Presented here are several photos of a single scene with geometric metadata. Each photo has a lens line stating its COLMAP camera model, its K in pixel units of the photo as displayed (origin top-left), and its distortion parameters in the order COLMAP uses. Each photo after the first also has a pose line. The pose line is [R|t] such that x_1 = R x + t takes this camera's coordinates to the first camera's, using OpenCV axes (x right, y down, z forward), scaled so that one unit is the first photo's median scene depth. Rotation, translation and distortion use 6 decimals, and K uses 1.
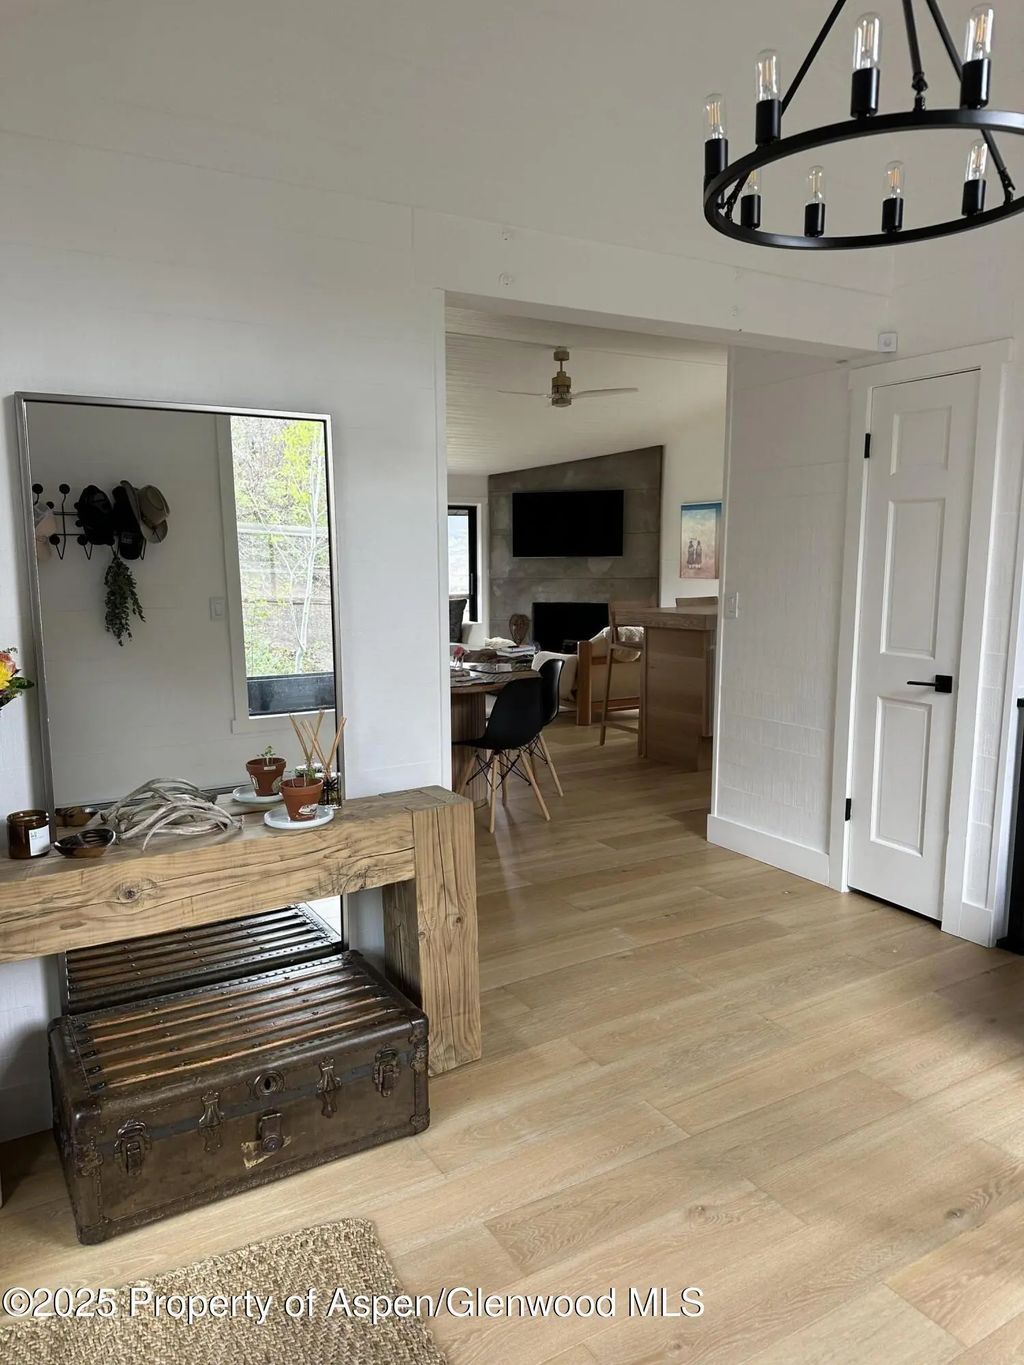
lens RADIAL K [[951.5, 0, 508.0], [0, 951.5, 688.2], [0, 0, 1]] dist [0.137765, -0.198143]
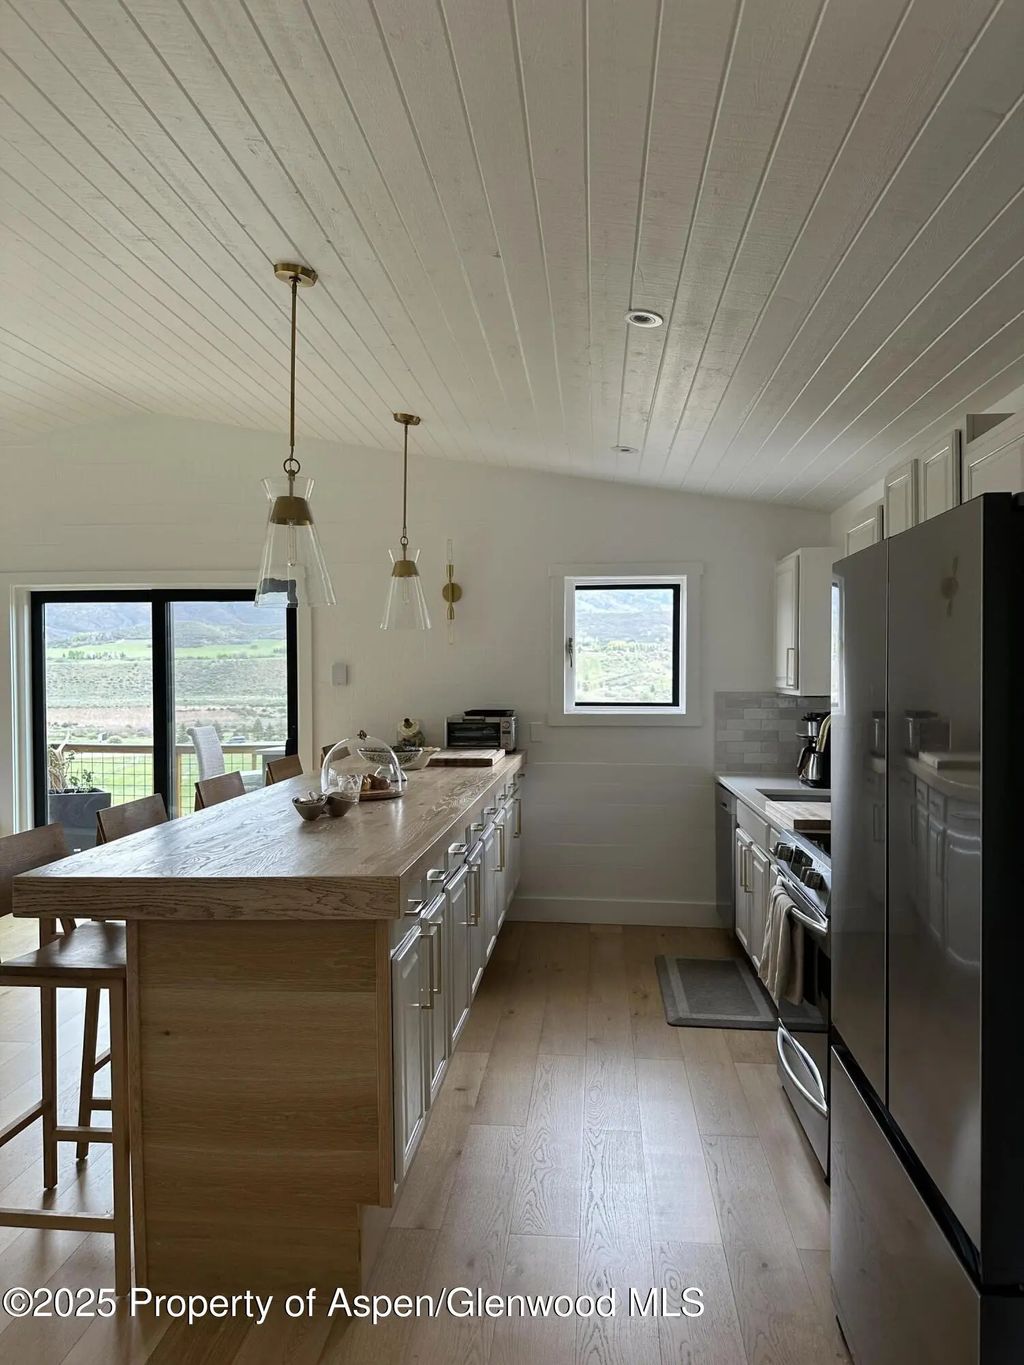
lens RADIAL K [[951.5, 0, 508.0], [0, 951.5, 688.2], [0, 0, 1]] dist [0.137765, -0.198143]
pose [[0.587148, -0.013738, 0.809363, -0.033413], [0.115287, 0.991083, -0.066812, -0.060818], [-0.801228, 0.132538, 0.583496, 0.380402]]
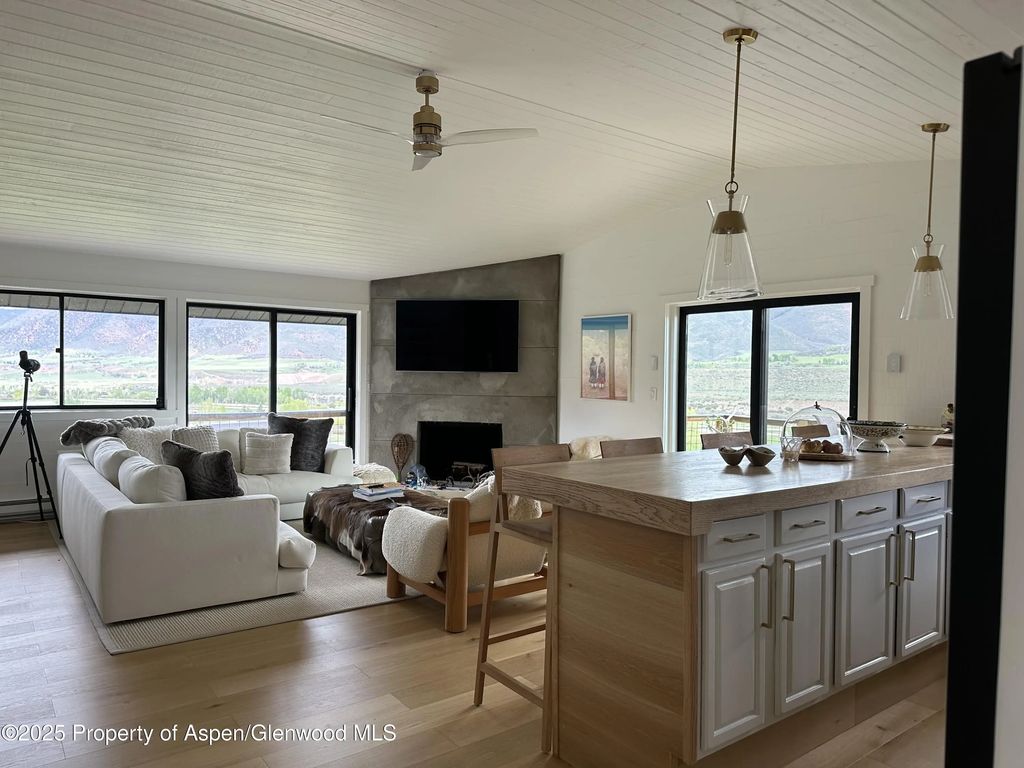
lens RADIAL K [[713.8, 0, 518.8], [0, 713.8, 387.8], [0, 0, 1]] dist [0.137765, -0.198143]
pose [[0.993013, 0.016715, 0.116815, 0.042698], [-0.003226, 0.993393, -0.114716, -0.046634], [-0.117960, 0.113537, 0.986506, 0.339978]]
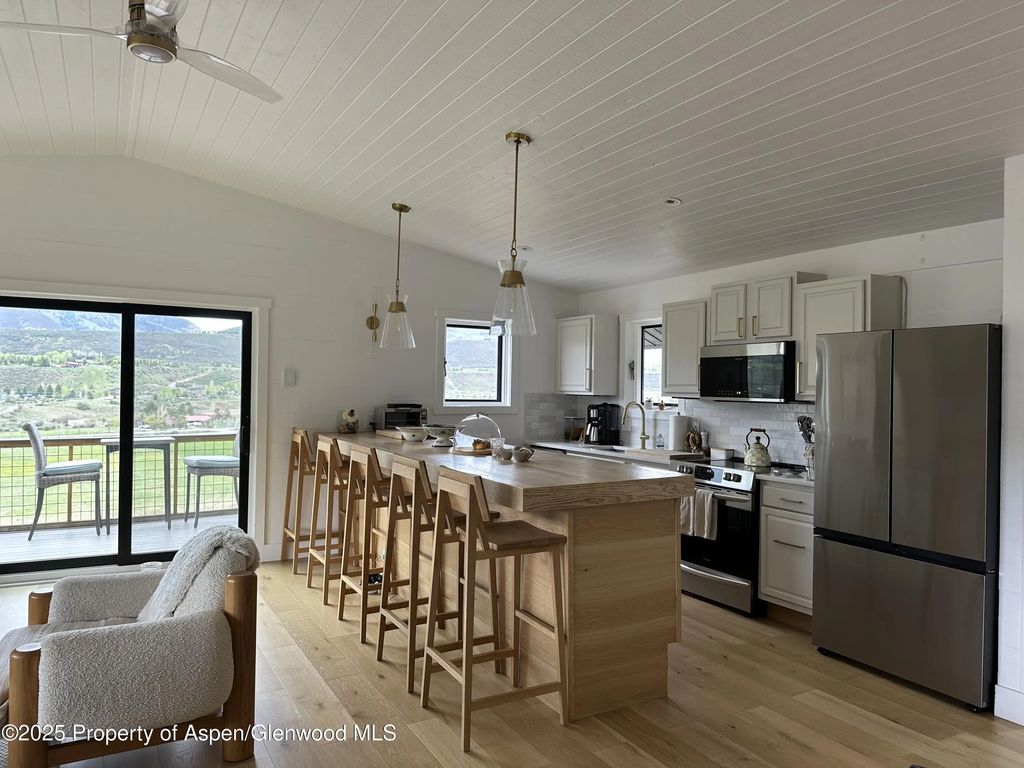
lens RADIAL K [[713.8, 0, 518.8], [0, 713.8, 387.8], [0, 0, 1]] dist [0.137765, -0.198143]
pose [[0.003572, 0.001906, 0.999992, -0.183750], [0.127177, 0.991877, -0.002345, -0.082289], [-0.991874, 0.127185, 0.003301, 0.576458]]
